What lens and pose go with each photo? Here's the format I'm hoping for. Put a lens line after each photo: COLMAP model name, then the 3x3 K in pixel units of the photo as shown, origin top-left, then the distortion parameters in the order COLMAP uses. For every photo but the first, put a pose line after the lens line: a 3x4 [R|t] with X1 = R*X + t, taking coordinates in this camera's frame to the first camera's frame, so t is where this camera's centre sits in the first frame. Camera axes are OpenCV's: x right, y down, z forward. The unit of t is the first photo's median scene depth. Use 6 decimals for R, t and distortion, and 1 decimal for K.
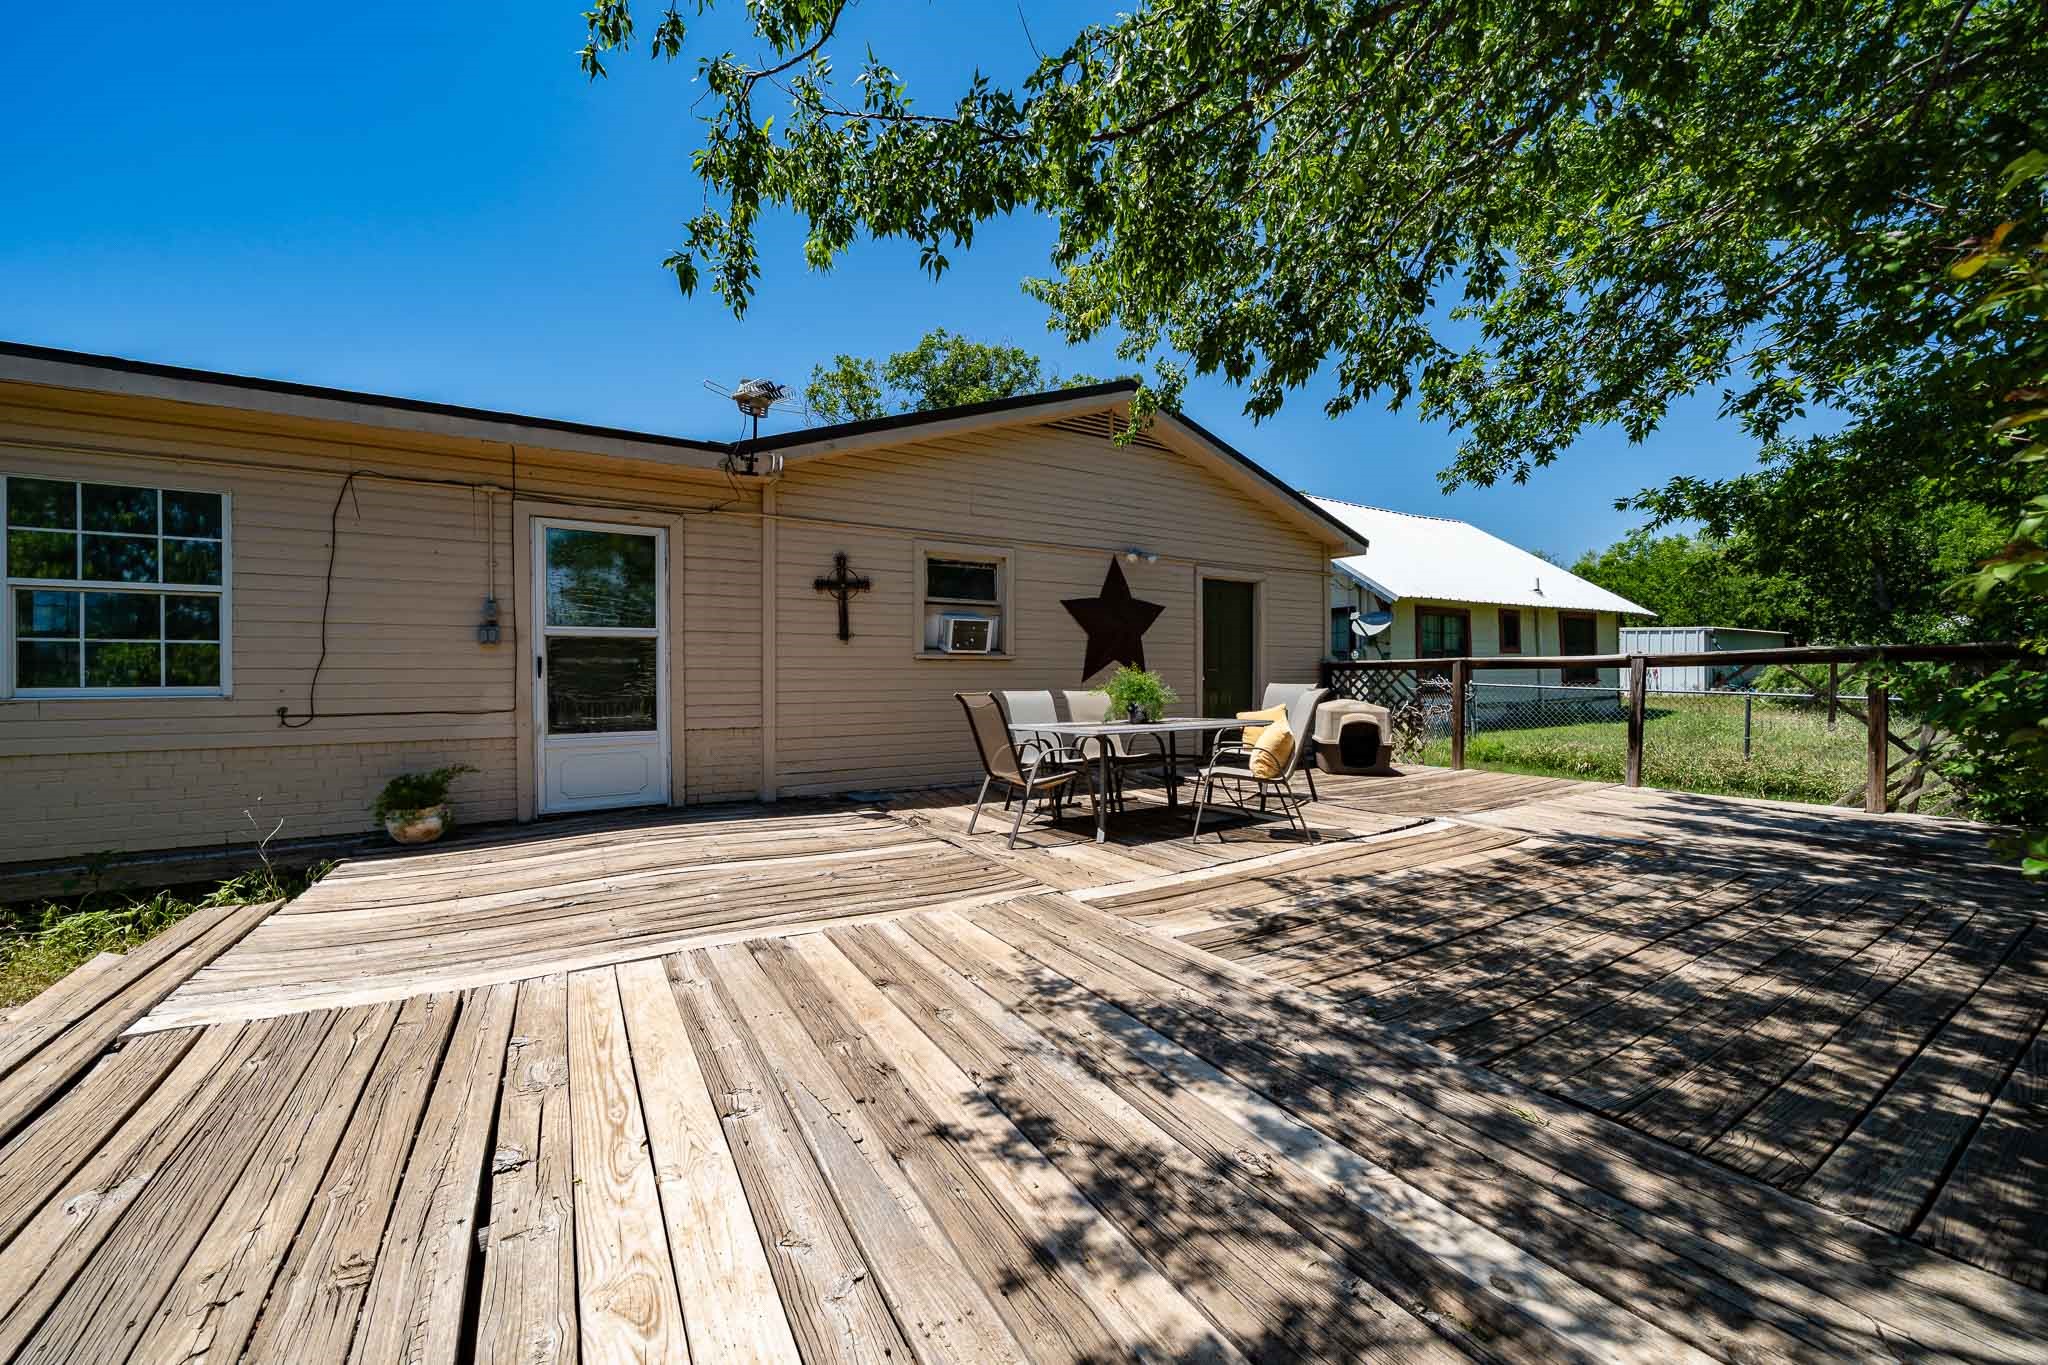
lens RADIAL K [[745.2, 0, 1013.5], [0, 745.2, 677.9], [0, 0, 1]] dist [0.000115, -0.000044]
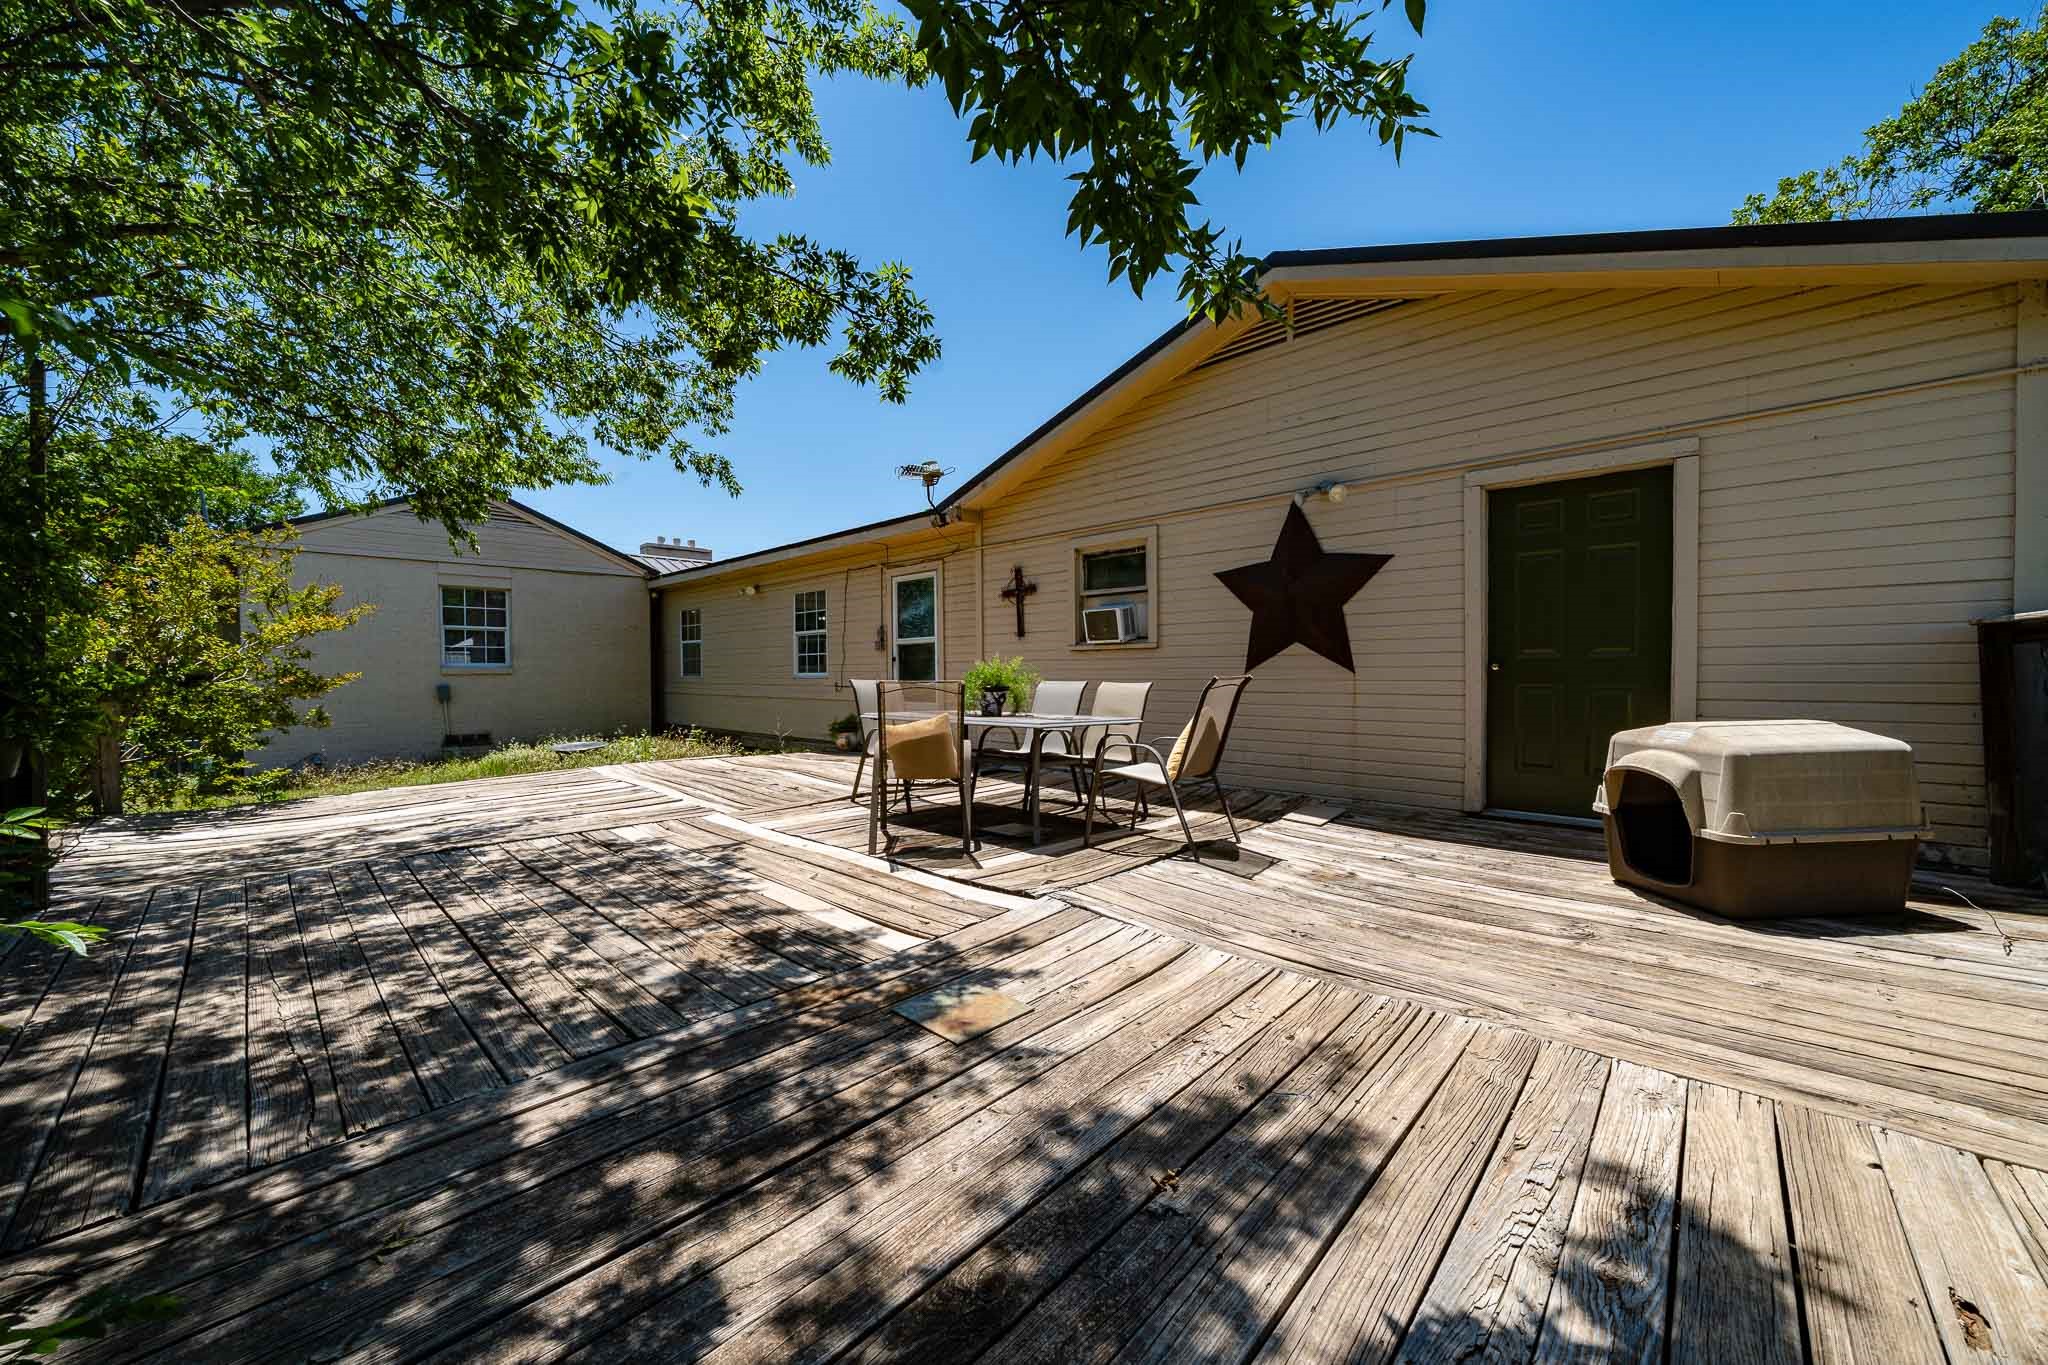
lens RADIAL K [[745.2, 0, 1014.7], [0, 745.2, 680.5], [0, 0, 1]] dist [0.000115, -0.000044]
pose [[0.261794, 0.013945, -0.965023, 1.131333], [-0.000589, 0.999898, 0.014290, 0.002673], [0.965123, -0.003172, 0.261776, 0.814836]]
